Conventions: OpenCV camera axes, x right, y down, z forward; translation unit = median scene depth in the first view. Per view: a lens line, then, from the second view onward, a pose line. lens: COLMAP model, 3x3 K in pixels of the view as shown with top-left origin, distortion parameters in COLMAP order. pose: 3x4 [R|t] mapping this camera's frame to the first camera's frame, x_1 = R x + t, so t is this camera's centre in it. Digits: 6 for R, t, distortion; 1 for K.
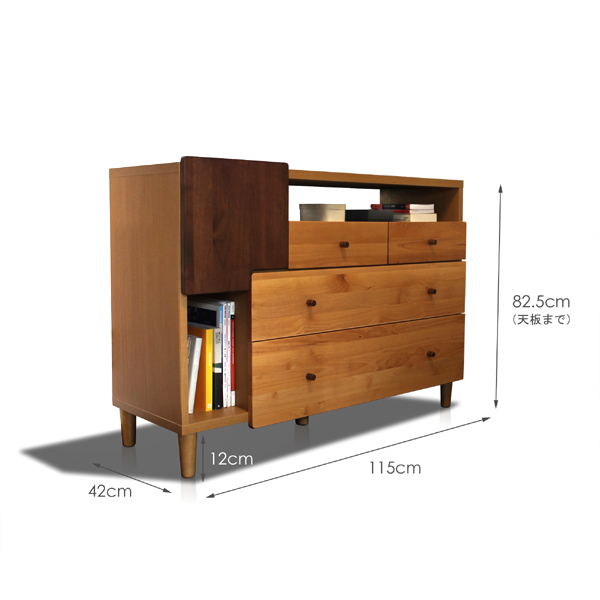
lens RADIAL K [[731.6, 0, 280.6], [0, 731.6, 314.8], [0, 0, 1]] dist [-0.200139, 0.301796]
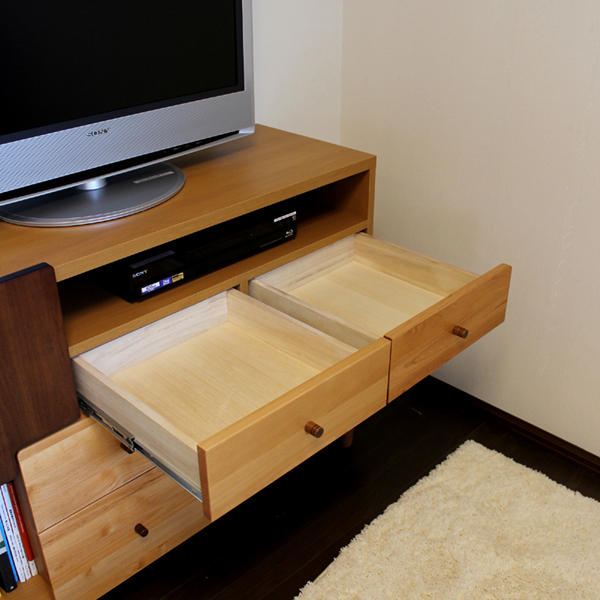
lens RADIAL K [[731.6, 0, 280.6], [0, 731.6, 314.8], [0, 0, 1]] dist [-0.200139, 0.301796]
pose [[0.995284, -0.060581, 0.075766, 0.137786], [0.027143, 0.923744, 0.382048, -0.371858], [-0.093133, -0.378189, 0.921032, 0.448262]]
